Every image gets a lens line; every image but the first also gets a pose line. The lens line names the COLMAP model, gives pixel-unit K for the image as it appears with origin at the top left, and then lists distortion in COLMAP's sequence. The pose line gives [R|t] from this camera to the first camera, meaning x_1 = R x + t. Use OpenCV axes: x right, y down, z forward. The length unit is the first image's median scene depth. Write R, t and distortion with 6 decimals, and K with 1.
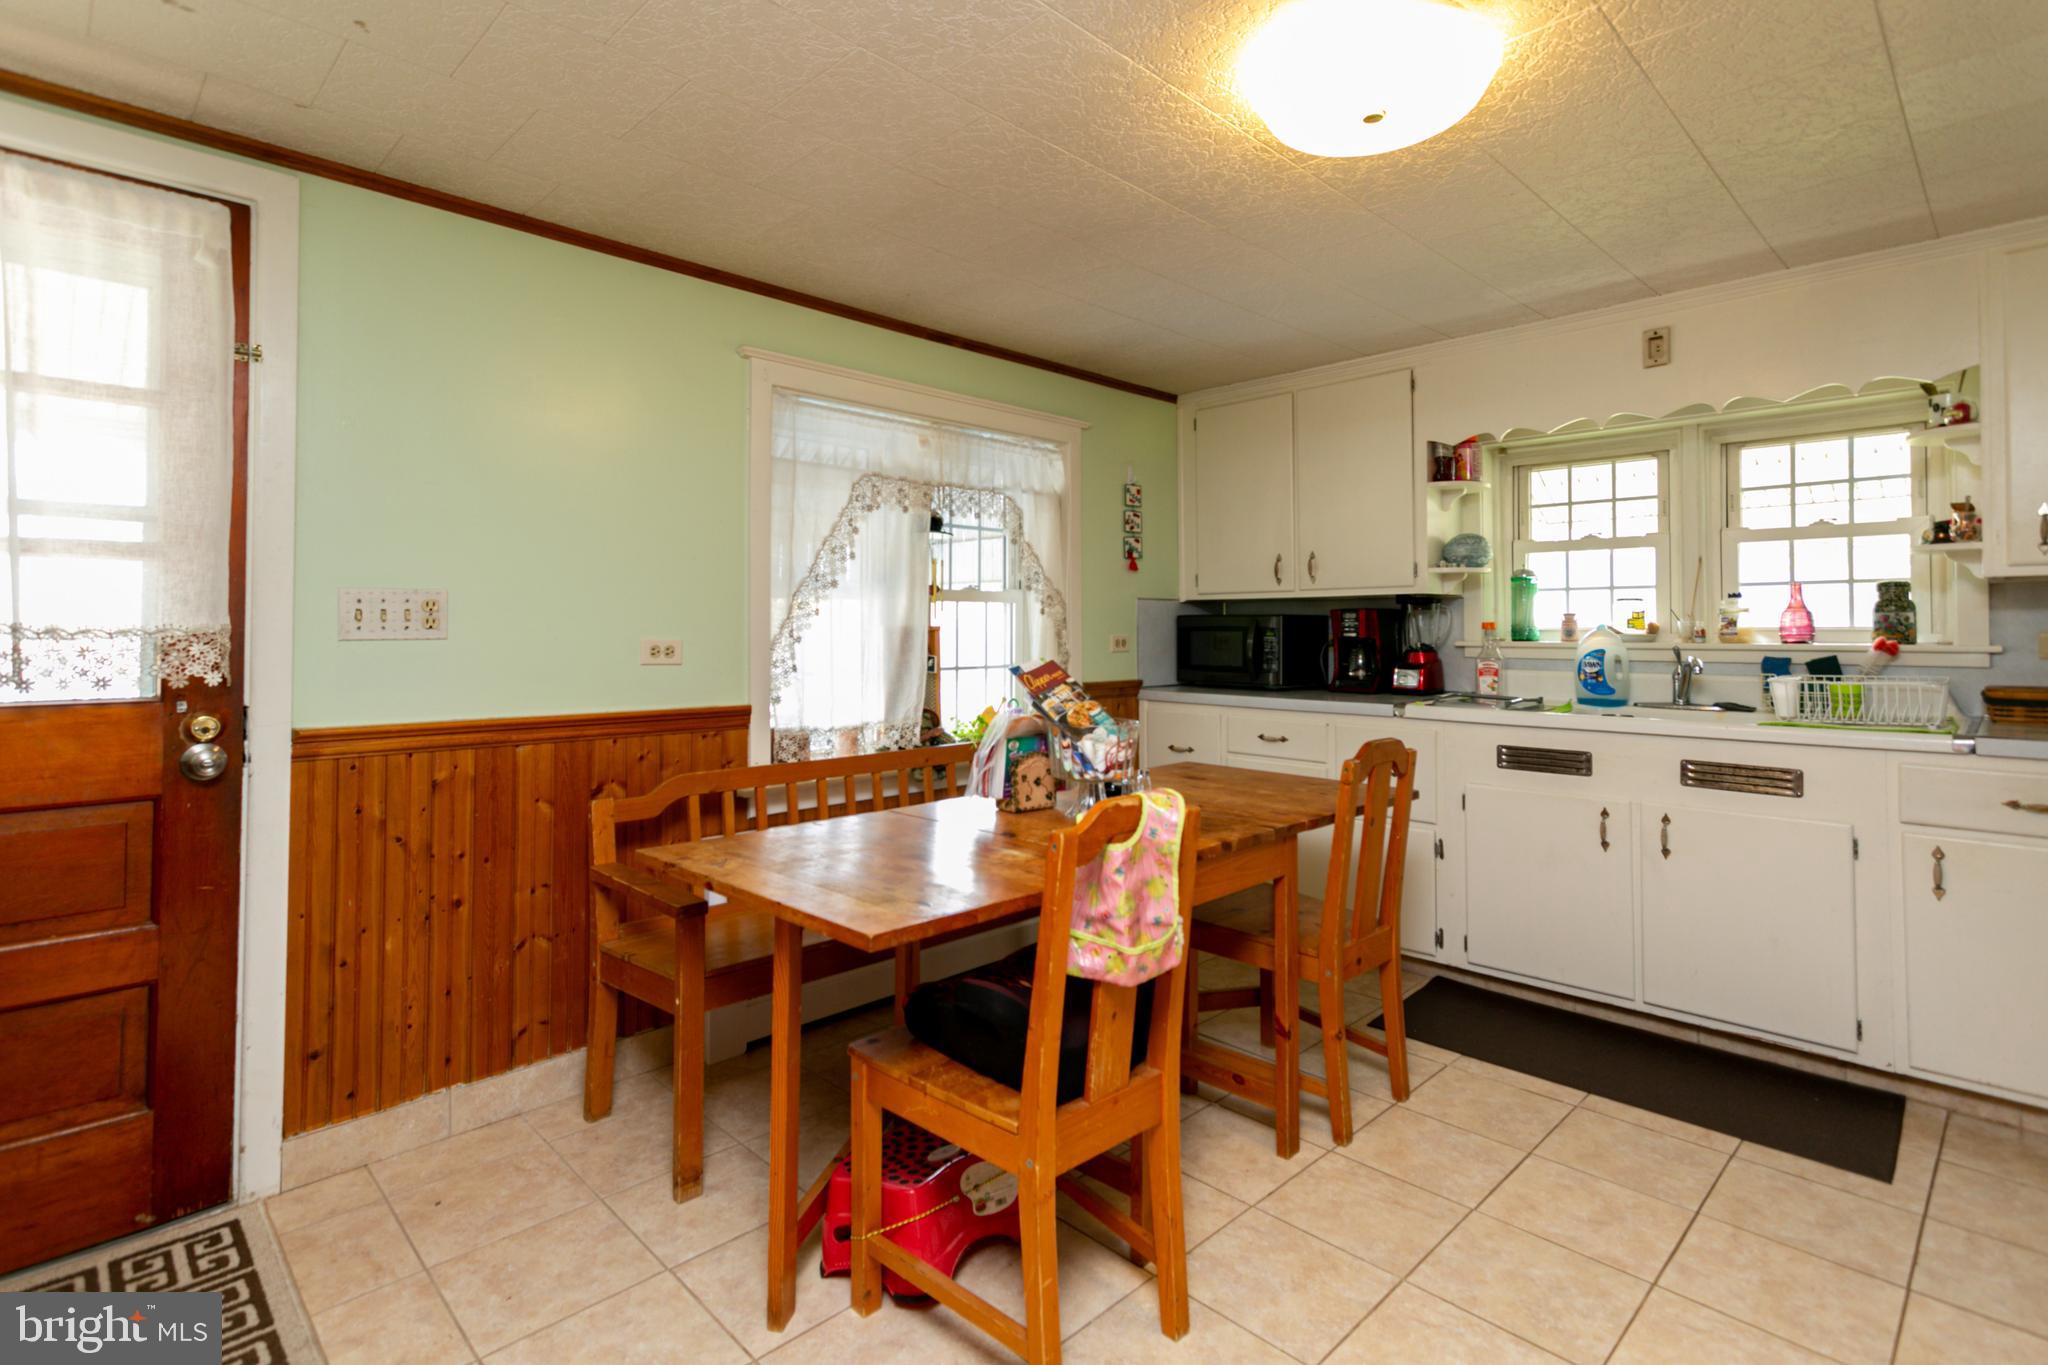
lens RADIAL K [[1009.3, 0, 1021.3], [0, 1009.3, 625.0], [0, 0, 1]] dist [-0.000591, -0.000317]
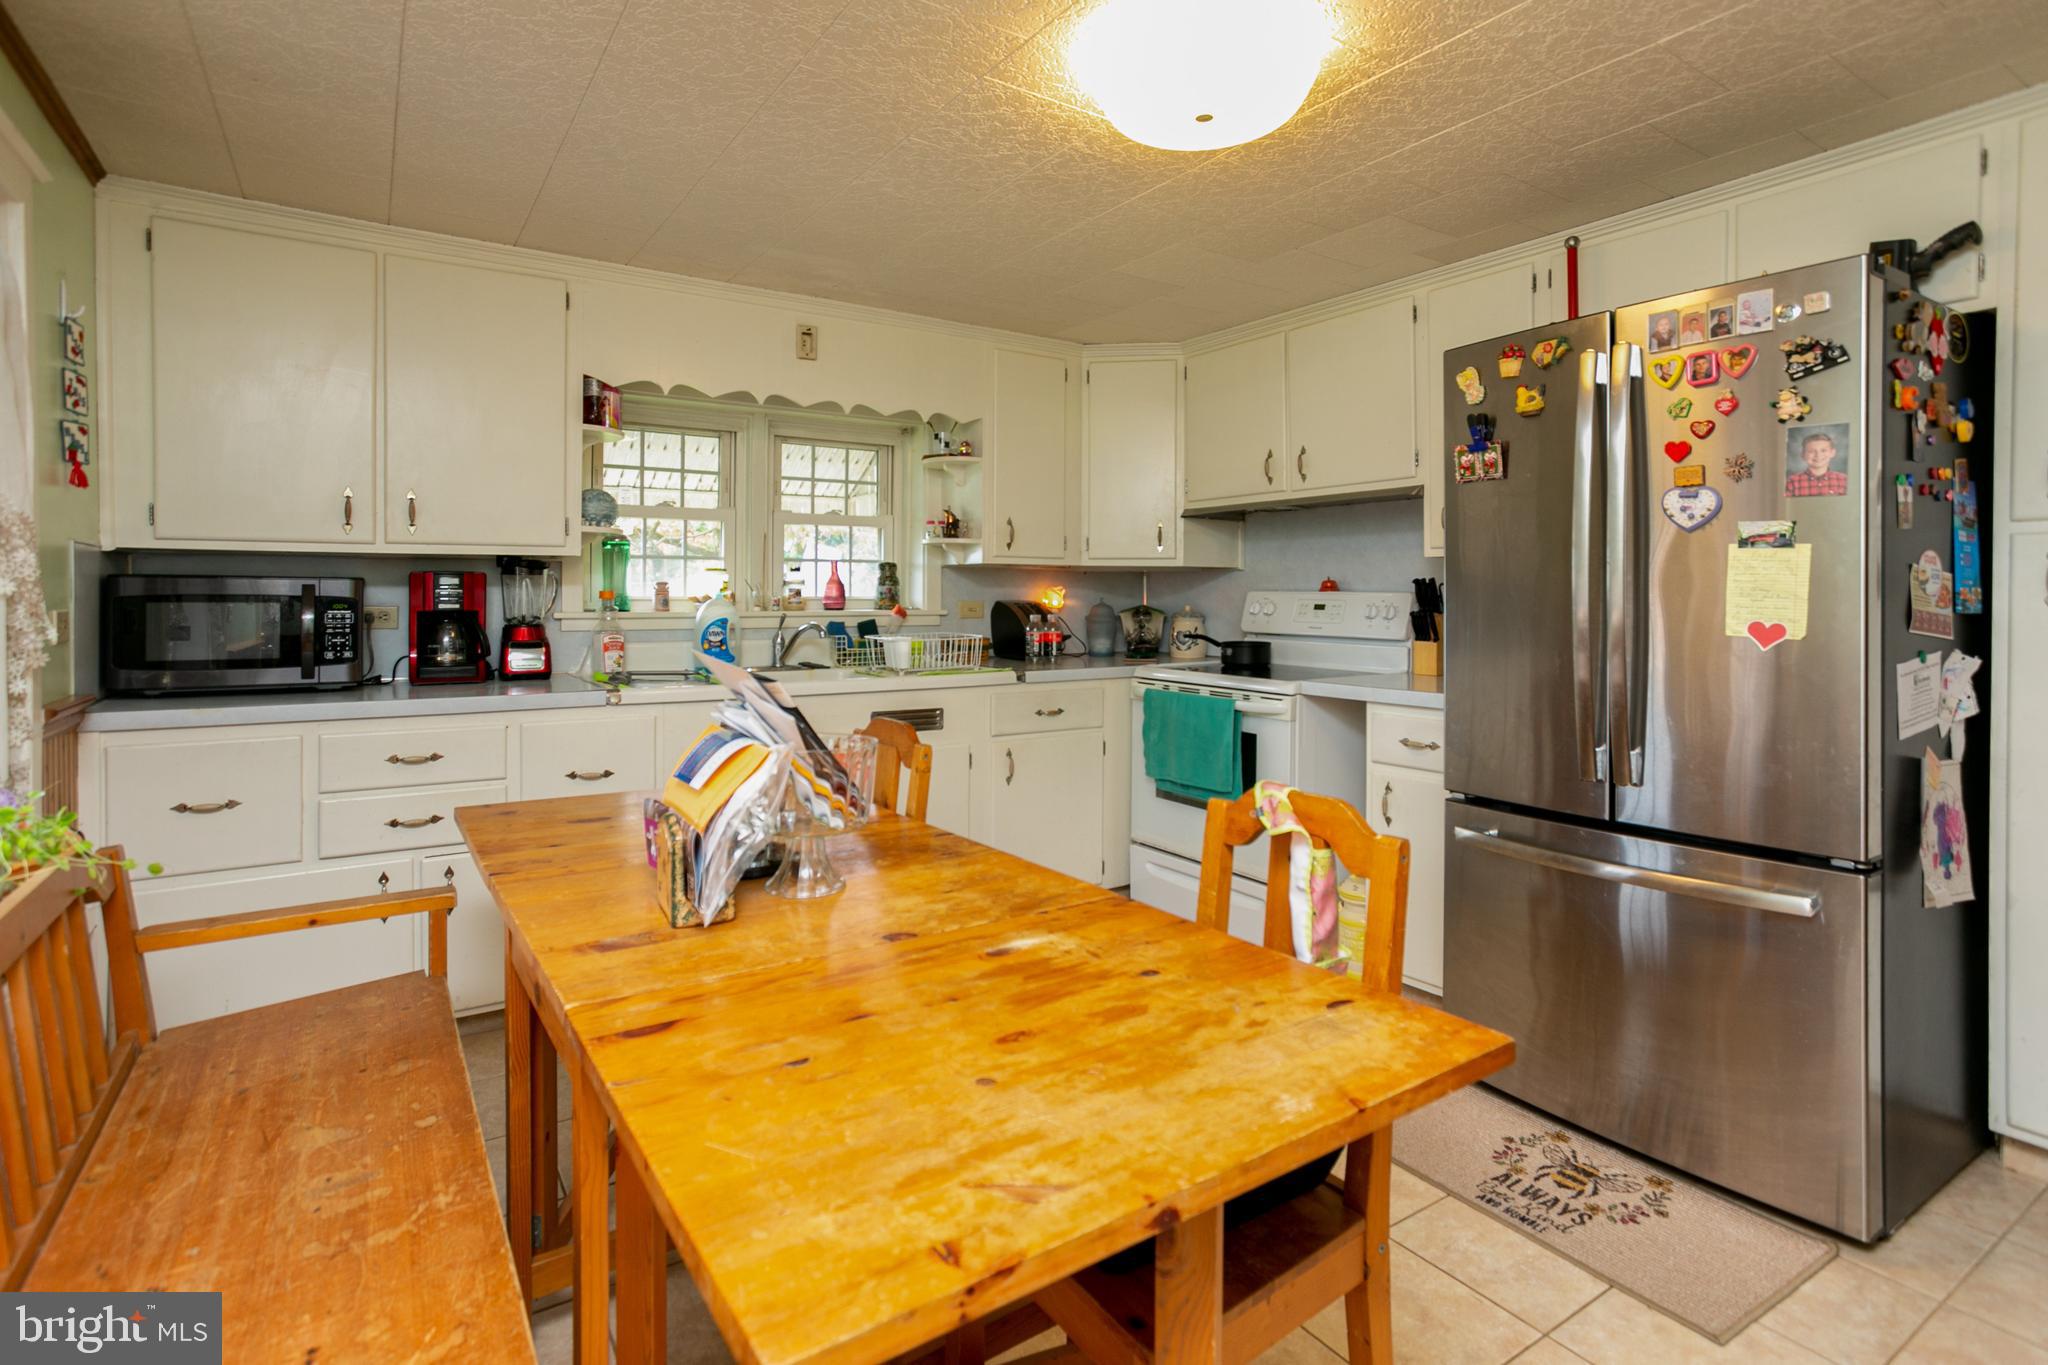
lens RADIAL K [[1000.3, 0, 1019.7], [0, 1000.3, 600.1], [0, 0, 1]] dist [0.001125, 0.000344]
pose [[0.194651, -0.003560, 0.980866, -0.344401], [-0.005261, 0.999975, 0.004673, -0.000339], [-0.980858, -0.006070, 0.194628, 0.480662]]
